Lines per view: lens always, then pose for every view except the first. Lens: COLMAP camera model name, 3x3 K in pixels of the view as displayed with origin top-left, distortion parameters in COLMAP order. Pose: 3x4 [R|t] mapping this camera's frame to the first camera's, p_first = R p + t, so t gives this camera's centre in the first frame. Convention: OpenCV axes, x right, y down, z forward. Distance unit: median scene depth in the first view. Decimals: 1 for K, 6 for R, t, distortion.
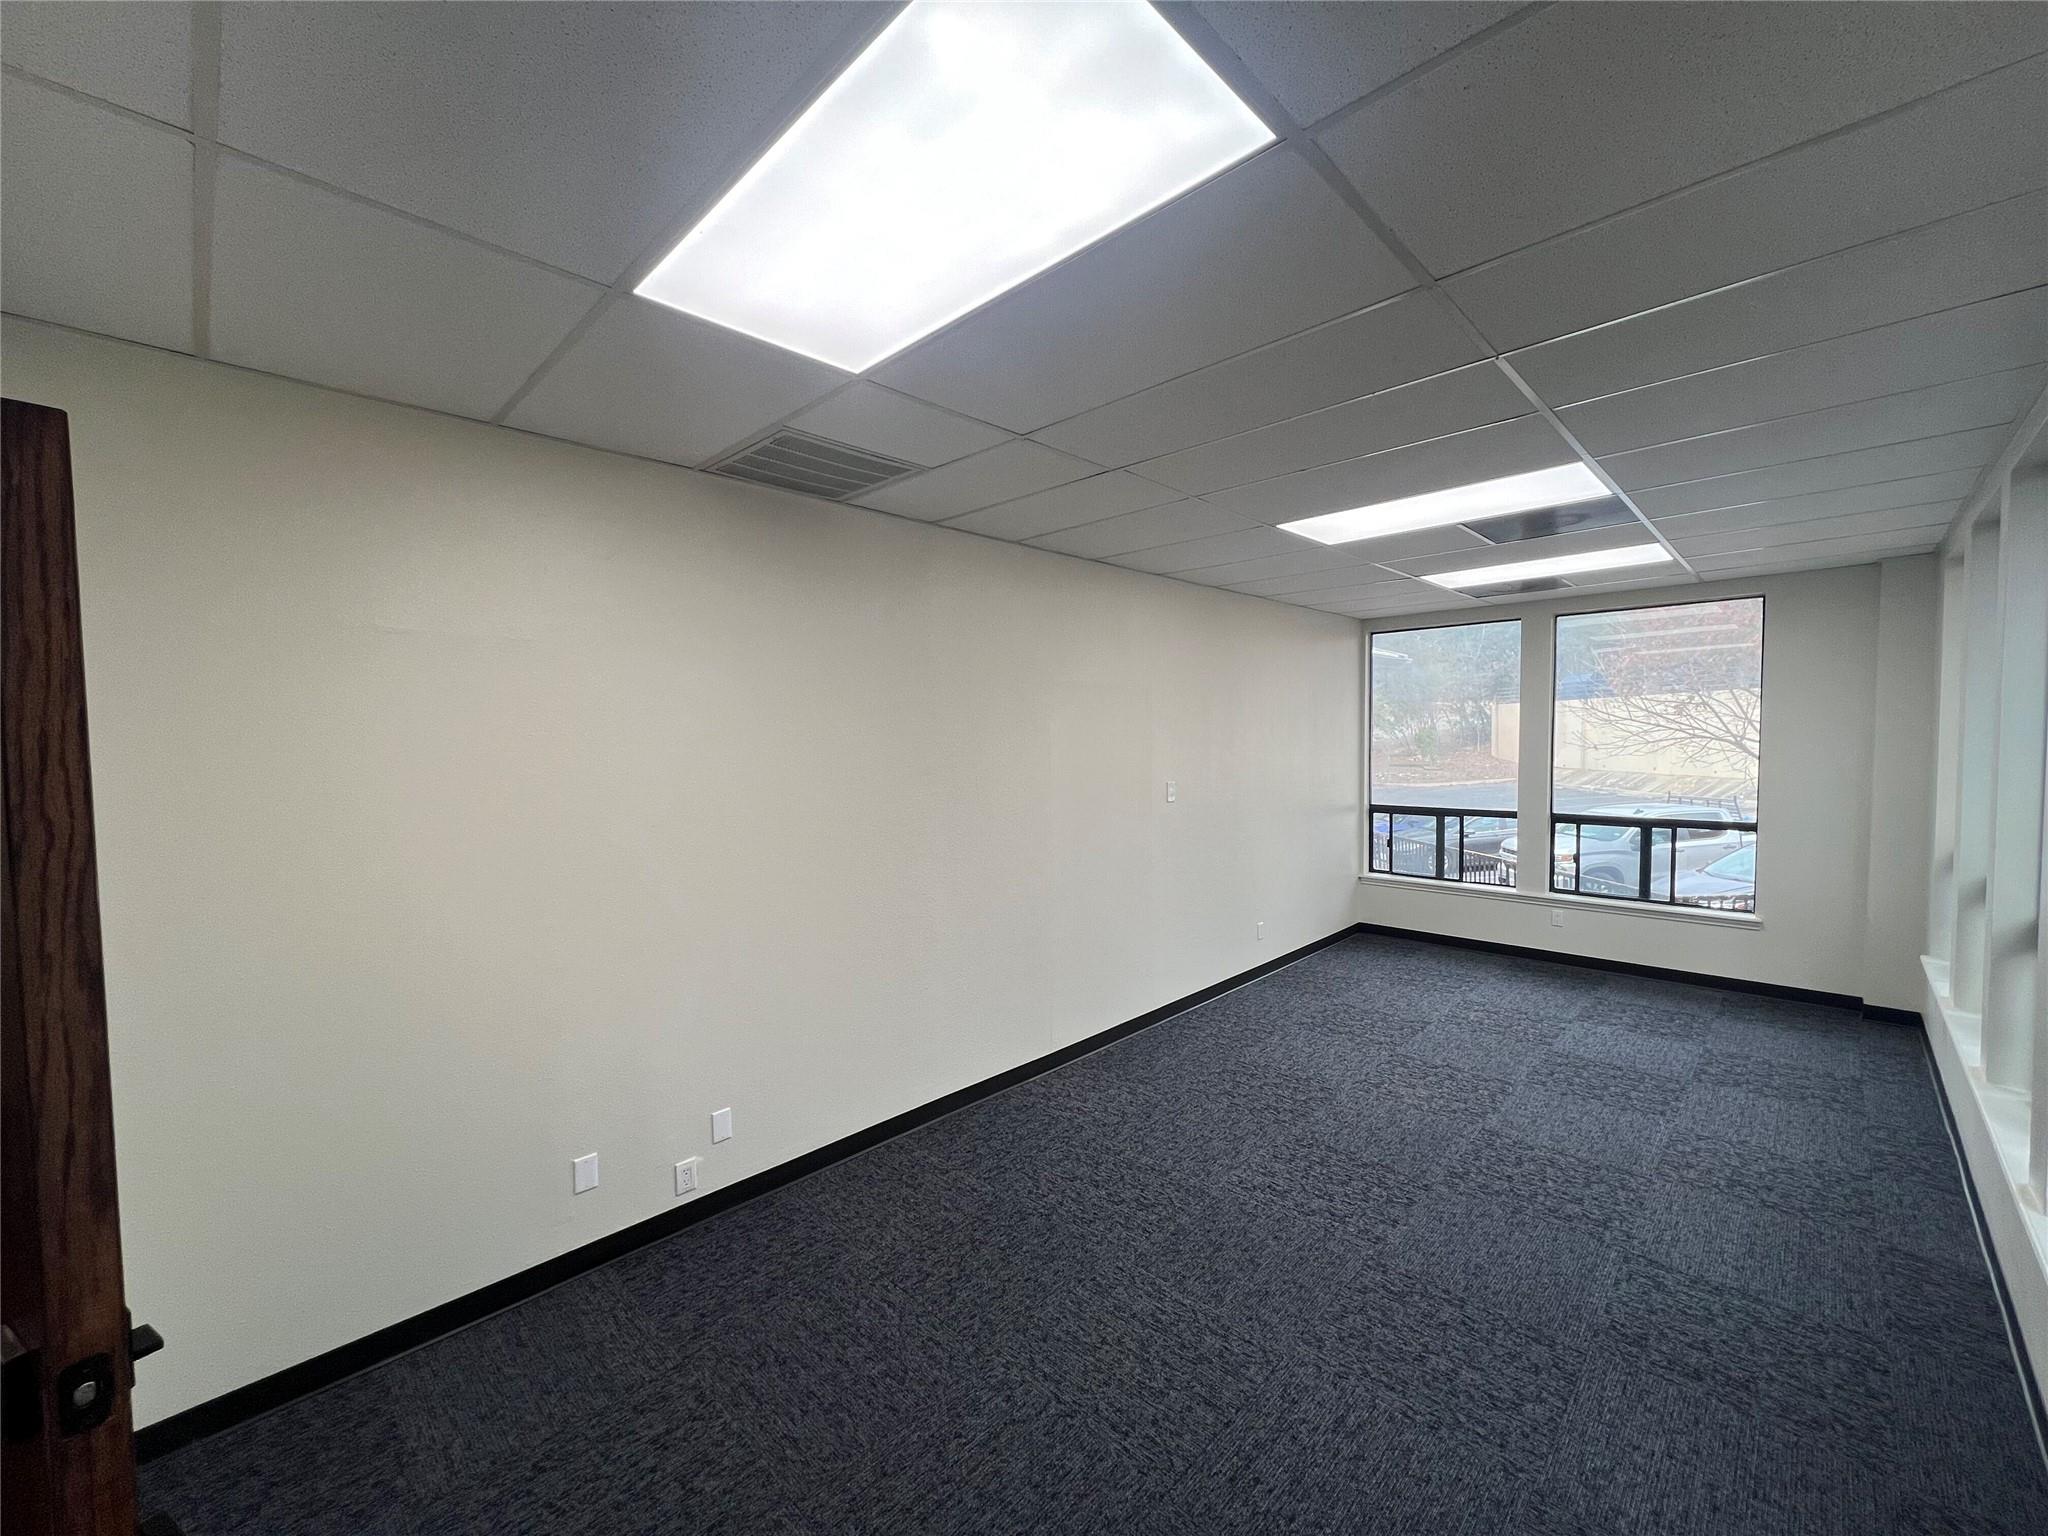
lens RADIAL K [[815.6, 0, 1016.7], [0, 815.6, 751.5], [0, 0, 1]] dist [-0.001157, 0.000544]
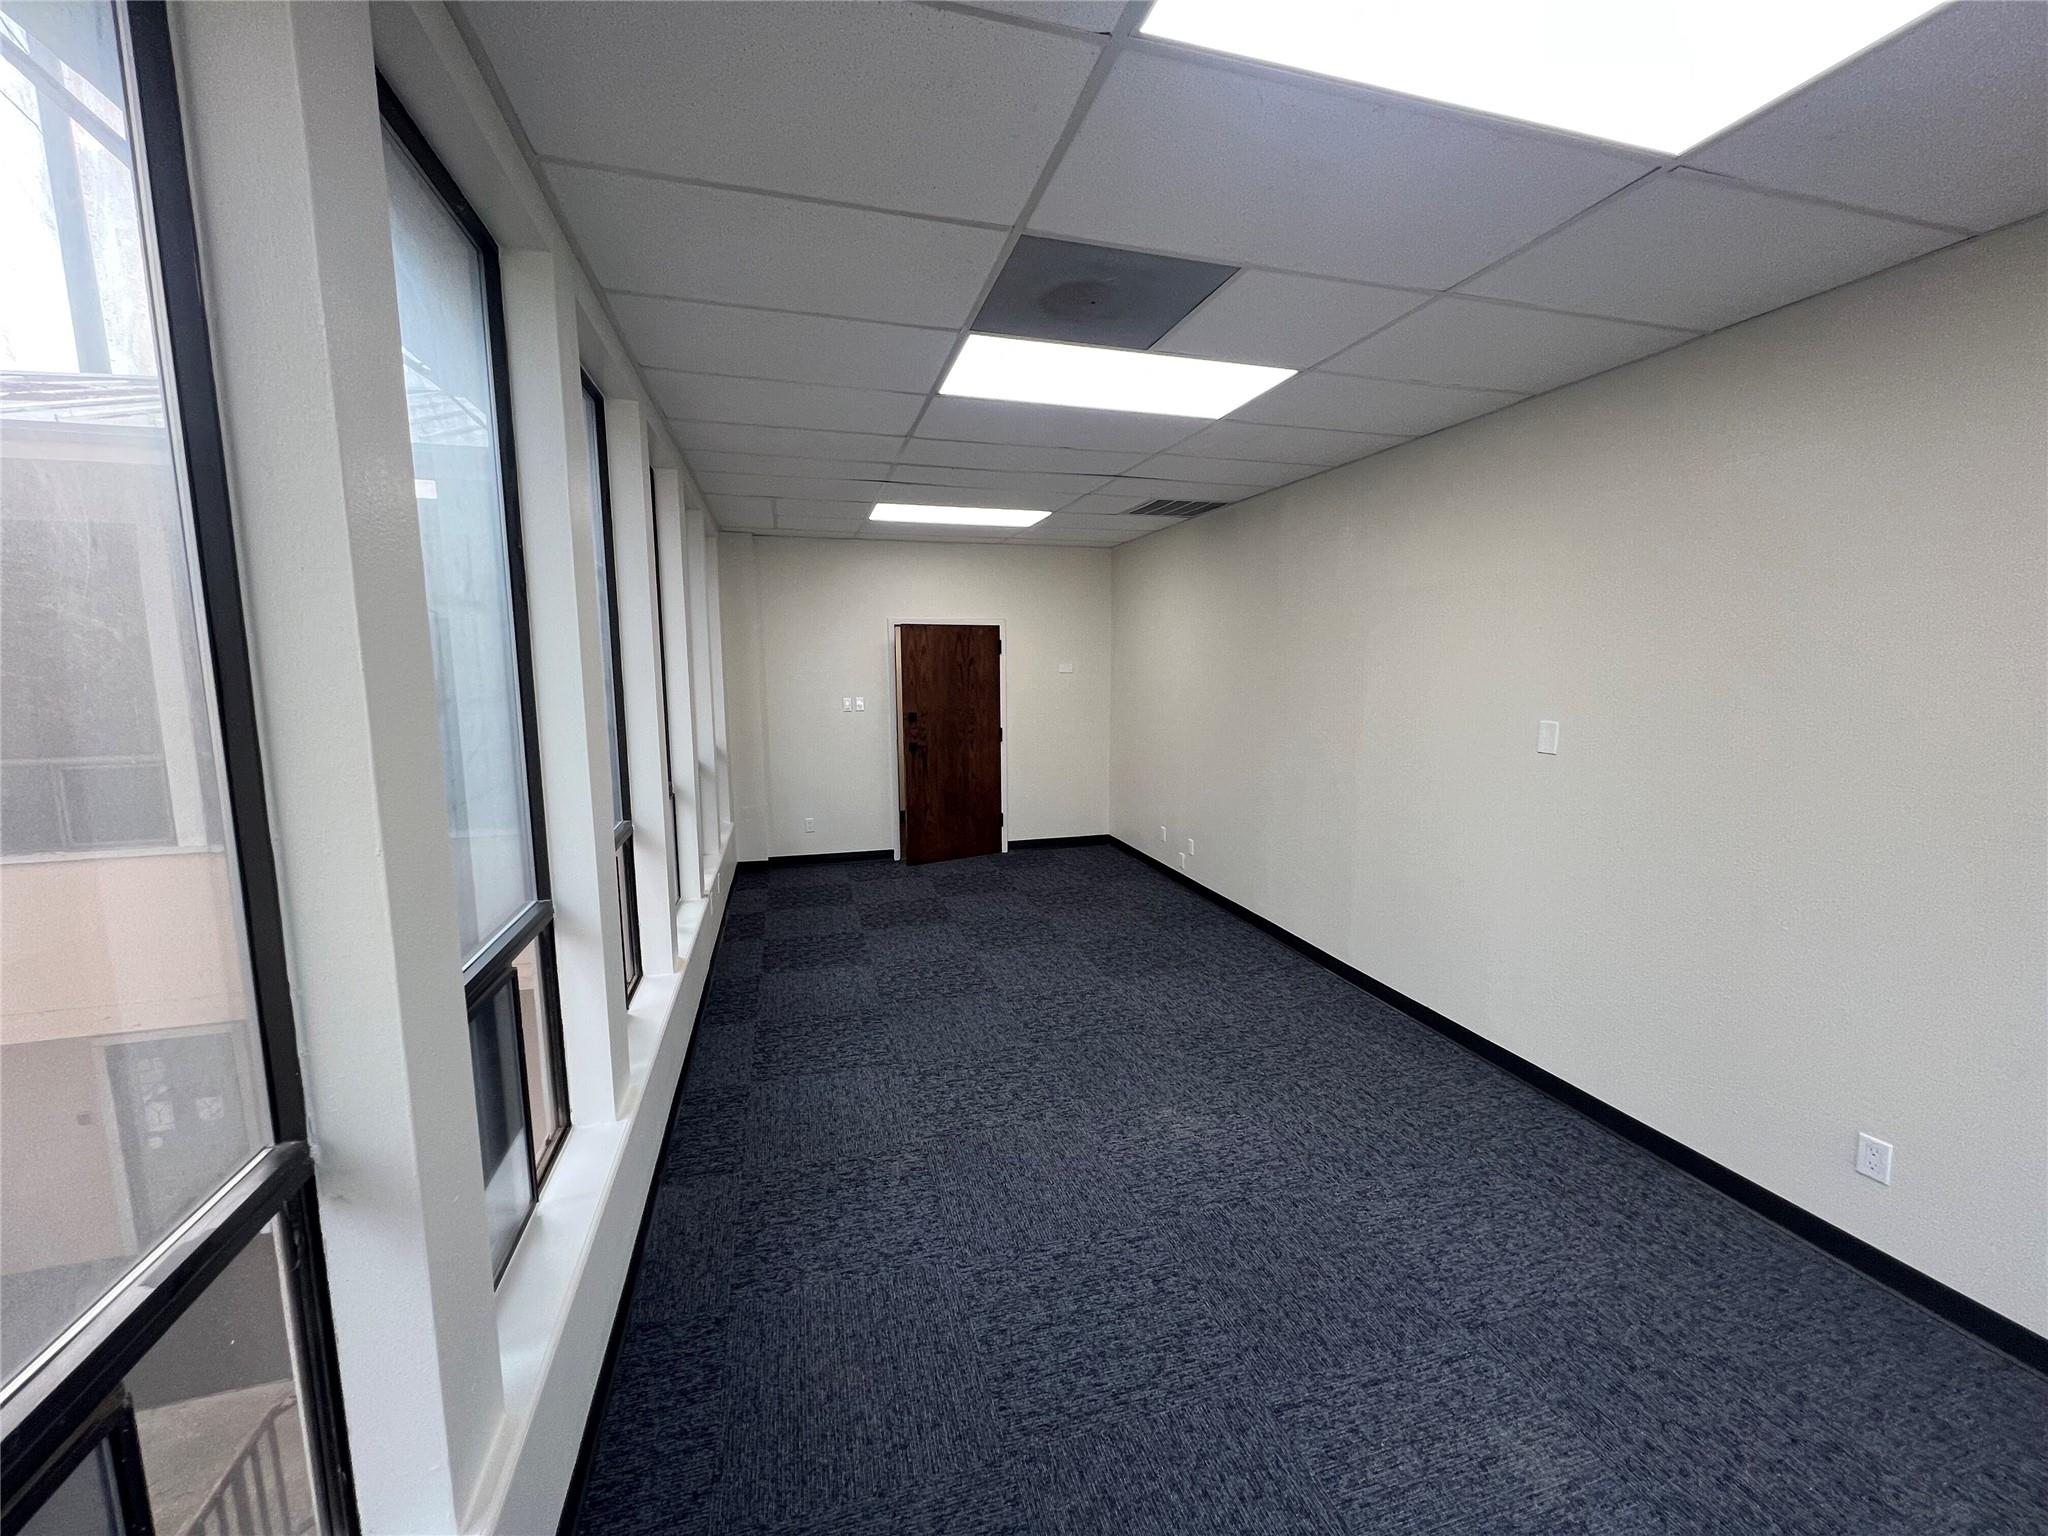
lens RADIAL K [[815.6, 0, 1027.9], [0, 815.6, 774.5], [0, 0, 1]] dist [-0.001157, 0.000544]
pose [[-0.482934, 0.133125, -0.865478, 1.088234], [-0.007959, 0.987668, 0.156362, -0.019023], [0.875620, 0.082401, -0.475919, 1.122881]]
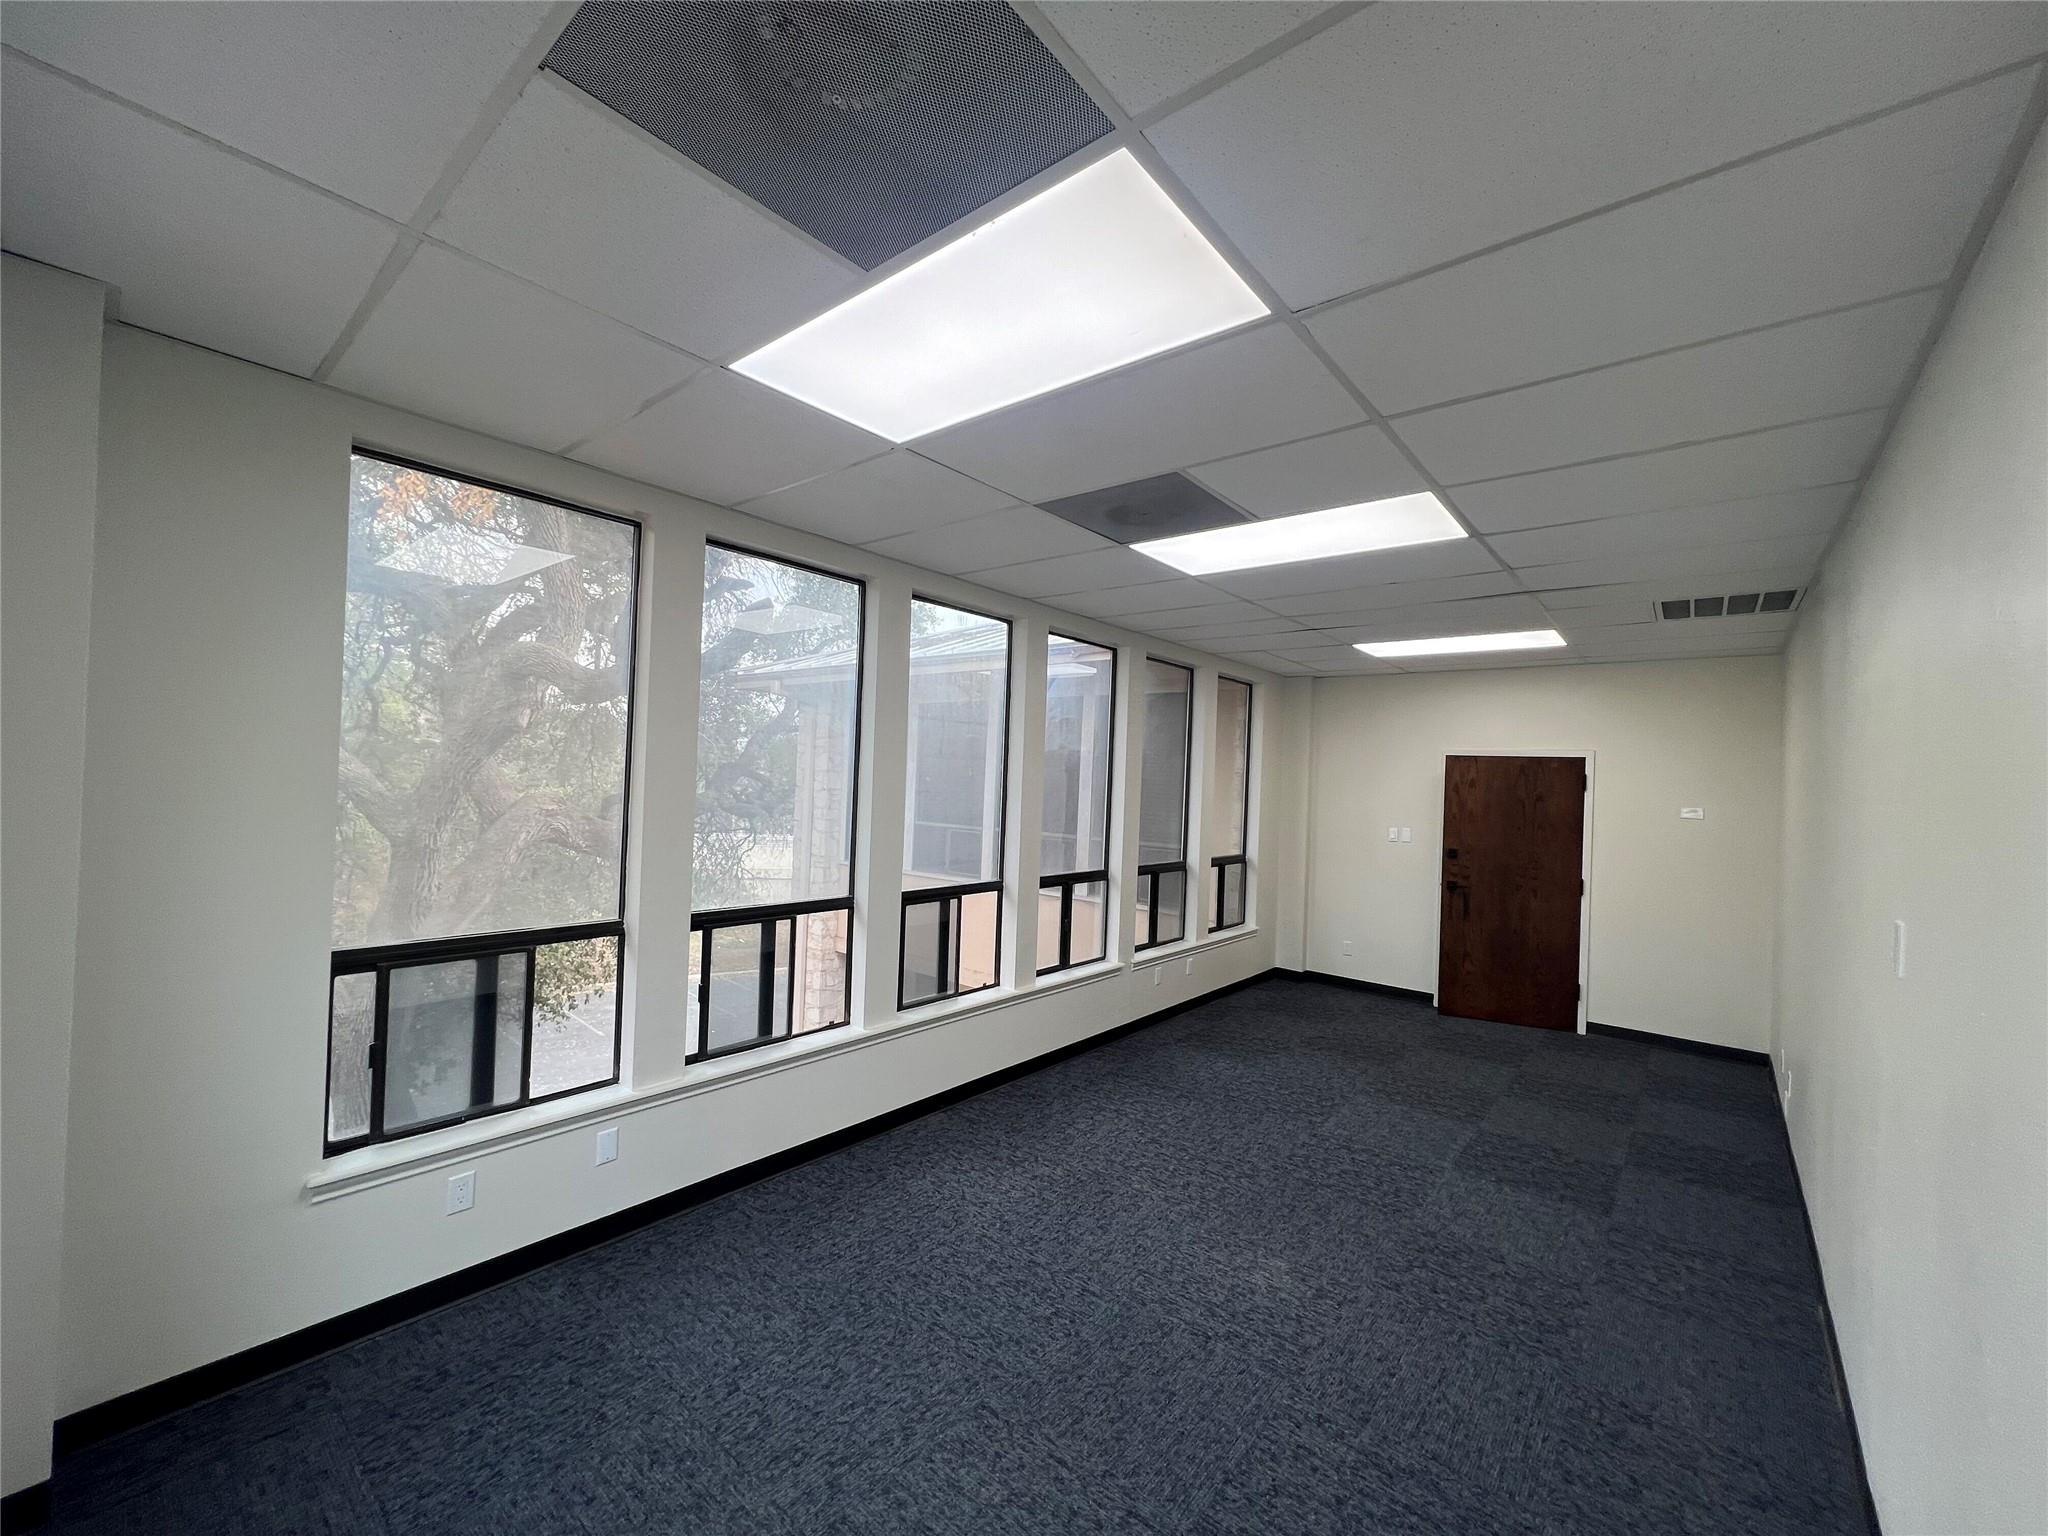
lens RADIAL K [[815.6, 0, 1022.3], [0, 815.6, 779.4], [0, 0, 1]] dist [-0.001157, 0.000544]
pose [[-0.995970, -0.025276, -0.086055, 0.724521], [-0.027461, 0.999328, 0.024294, -0.028961], [0.085383, 0.026559, -0.995994, 1.567245]]
